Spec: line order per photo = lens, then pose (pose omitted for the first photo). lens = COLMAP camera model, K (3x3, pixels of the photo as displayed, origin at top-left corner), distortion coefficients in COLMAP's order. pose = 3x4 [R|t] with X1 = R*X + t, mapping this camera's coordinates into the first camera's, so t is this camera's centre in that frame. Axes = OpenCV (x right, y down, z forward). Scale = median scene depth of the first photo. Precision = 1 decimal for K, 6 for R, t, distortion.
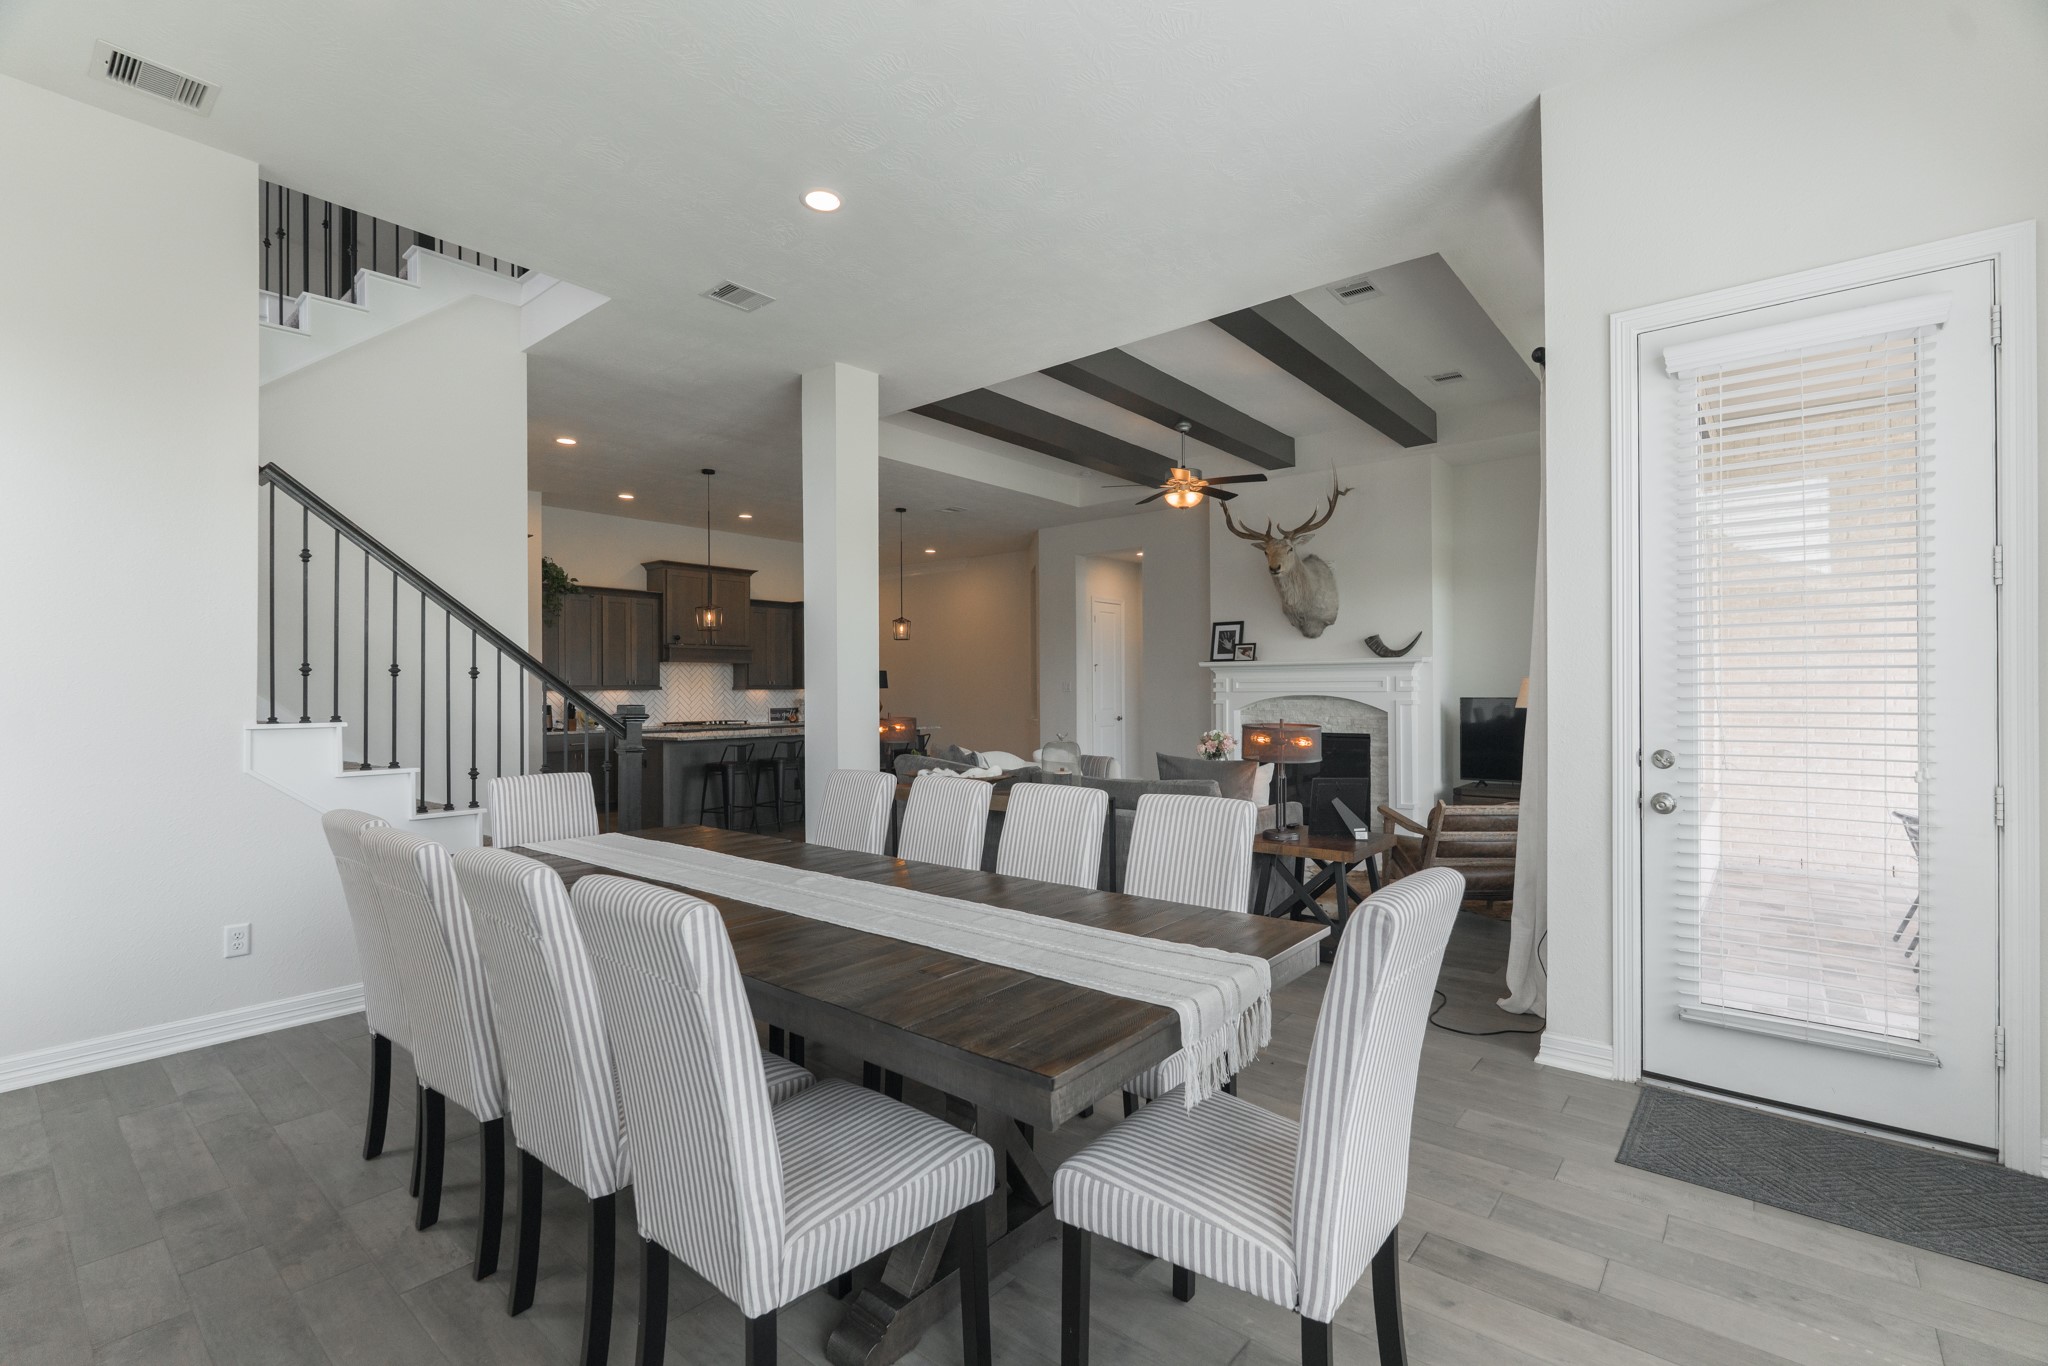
lens RADIAL K [[900.5, 0, 1011.3], [0, 900.5, 684.1], [0, 0, 1]] dist [-0.001563, -0.000005]
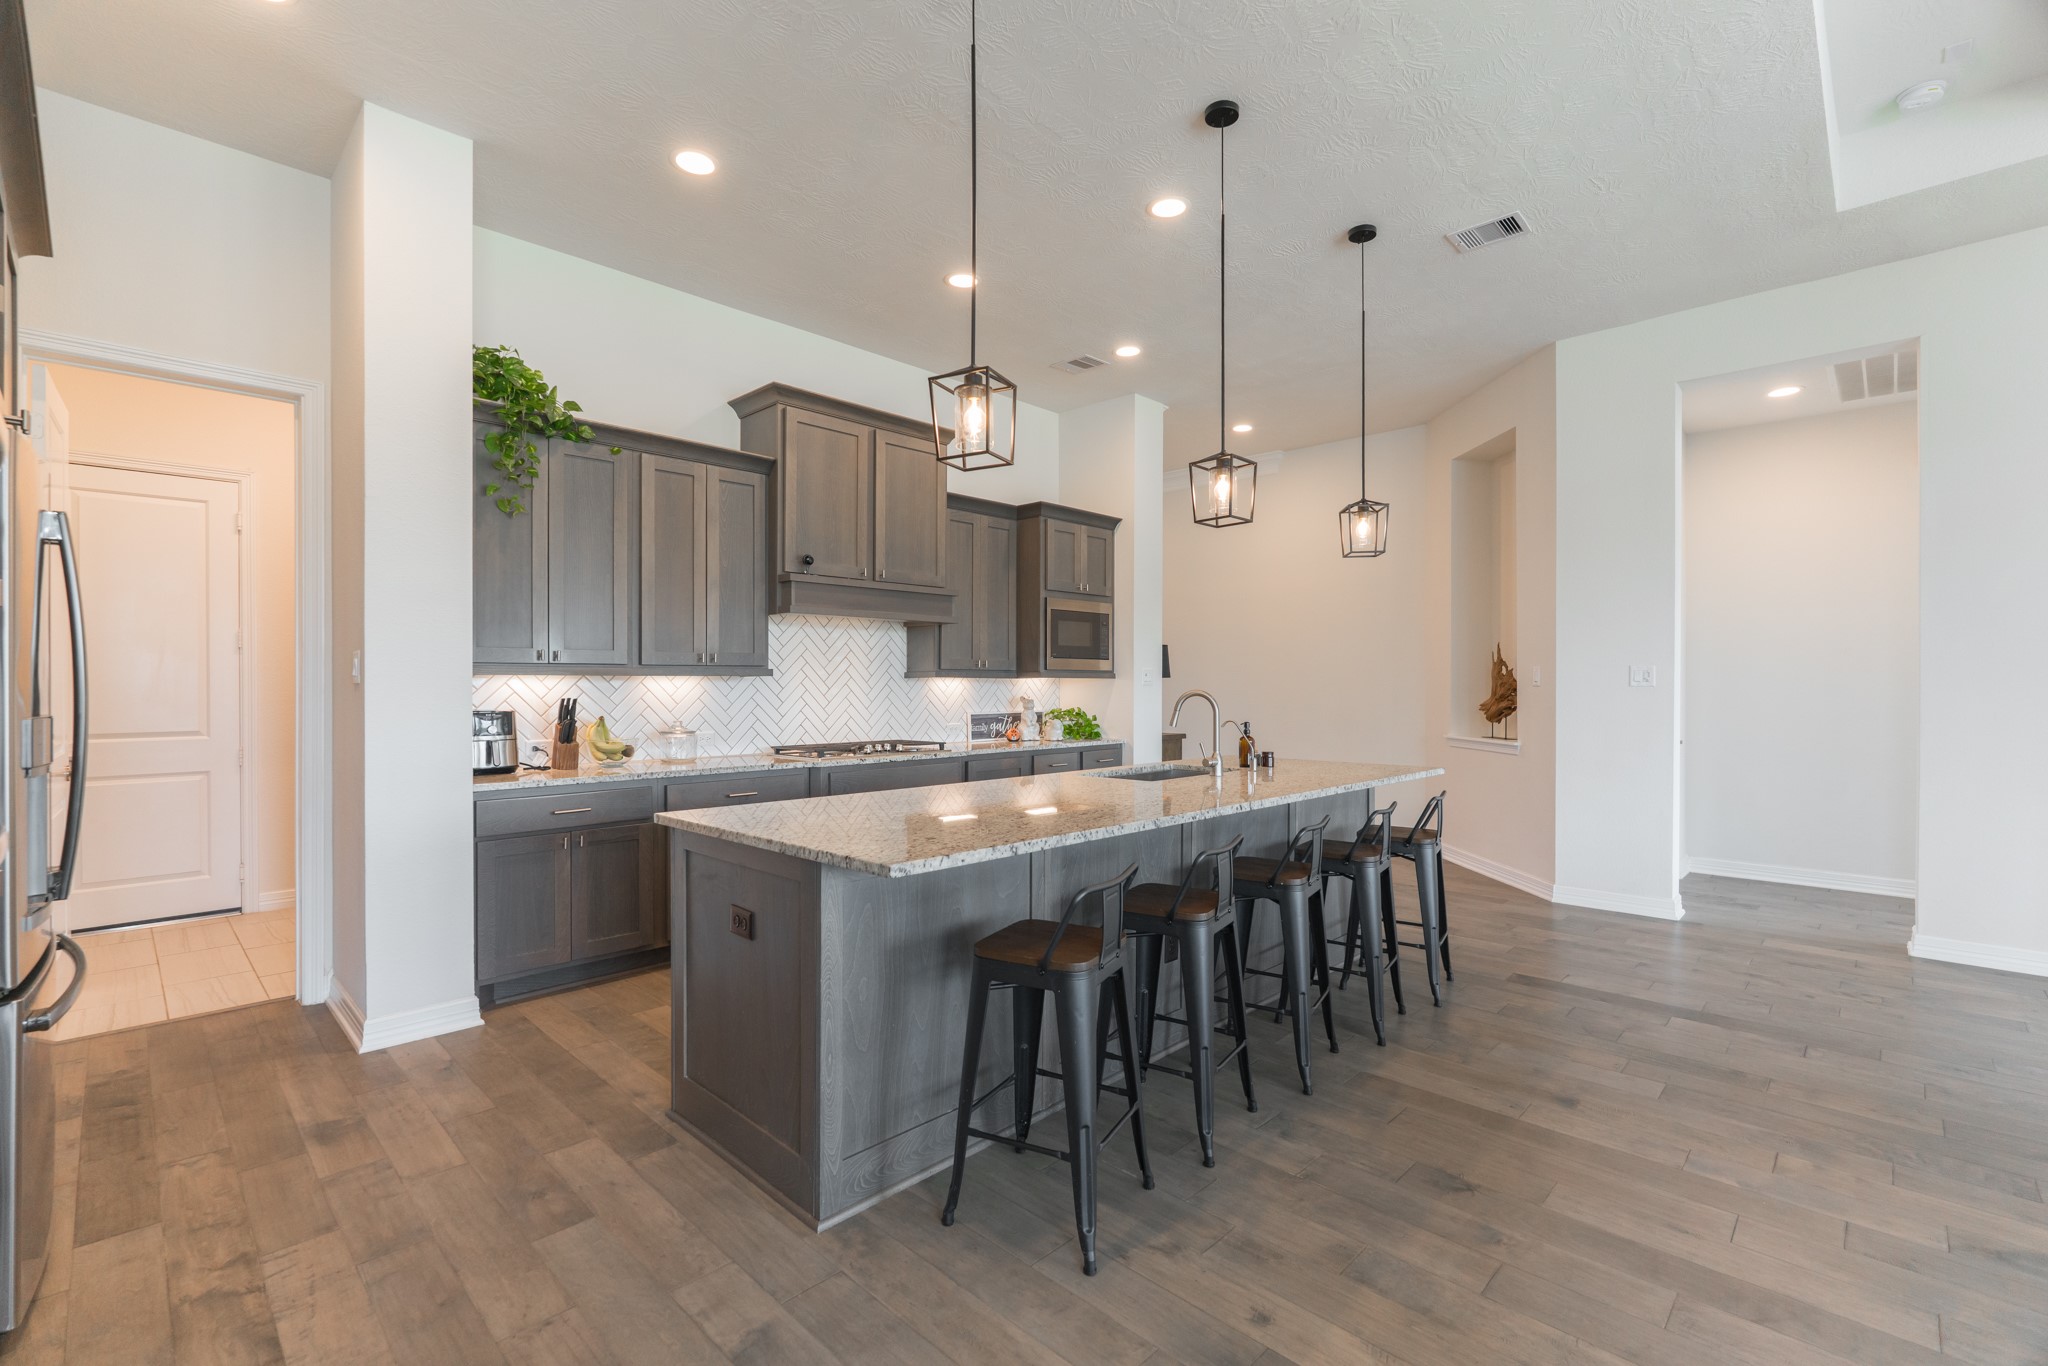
lens RADIAL K [[900.5, 0, 1034.4], [0, 900.5, 683.1], [0, 0, 1]] dist [-0.001563, -0.000005]
pose [[0.998618, 0.008158, -0.051927, -0.231241], [-0.007839, 0.999949, 0.006336, 0.006221], [0.051976, -0.005920, 0.998631, 0.550020]]
